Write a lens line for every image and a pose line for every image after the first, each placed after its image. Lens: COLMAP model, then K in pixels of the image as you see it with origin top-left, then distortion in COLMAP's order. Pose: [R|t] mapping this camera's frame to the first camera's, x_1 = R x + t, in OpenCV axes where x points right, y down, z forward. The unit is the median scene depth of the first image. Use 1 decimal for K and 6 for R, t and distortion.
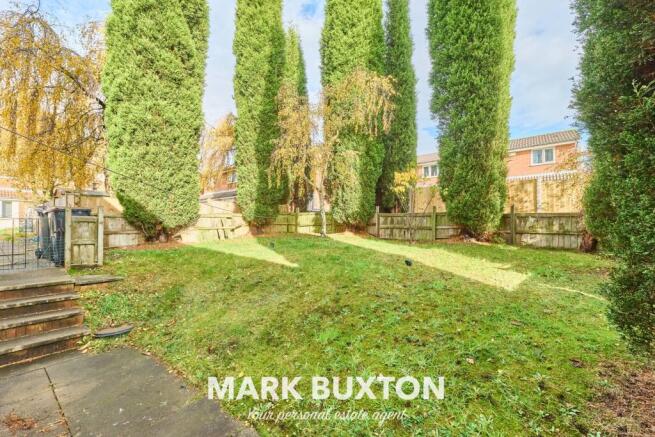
lens RADIAL K [[269.2, 0, 328.0], [0, 269.2, 222.1], [0, 0, 1]] dist [0.007624, 0.000033]
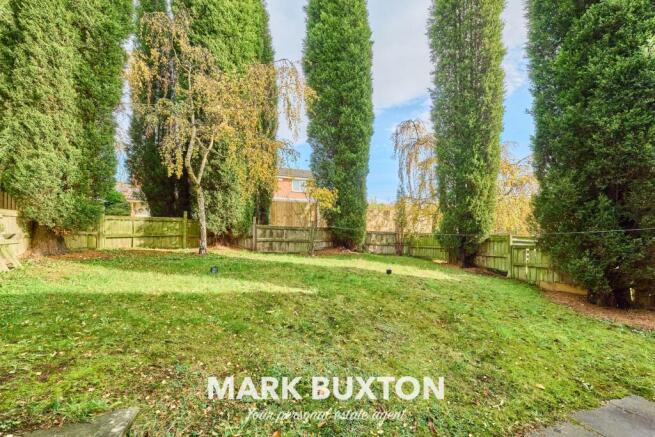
lens RADIAL K [[269.2, 0, 324.9], [0, 269.2, 237.4], [0, 0, 1]] dist [0.007624, 0.000033]
pose [[0.530141, 0.008550, 0.847866, -0.465603], [-0.023620, 0.999710, 0.004687, 0.000166], [-0.847580, -0.022511, 0.530190, 0.324131]]
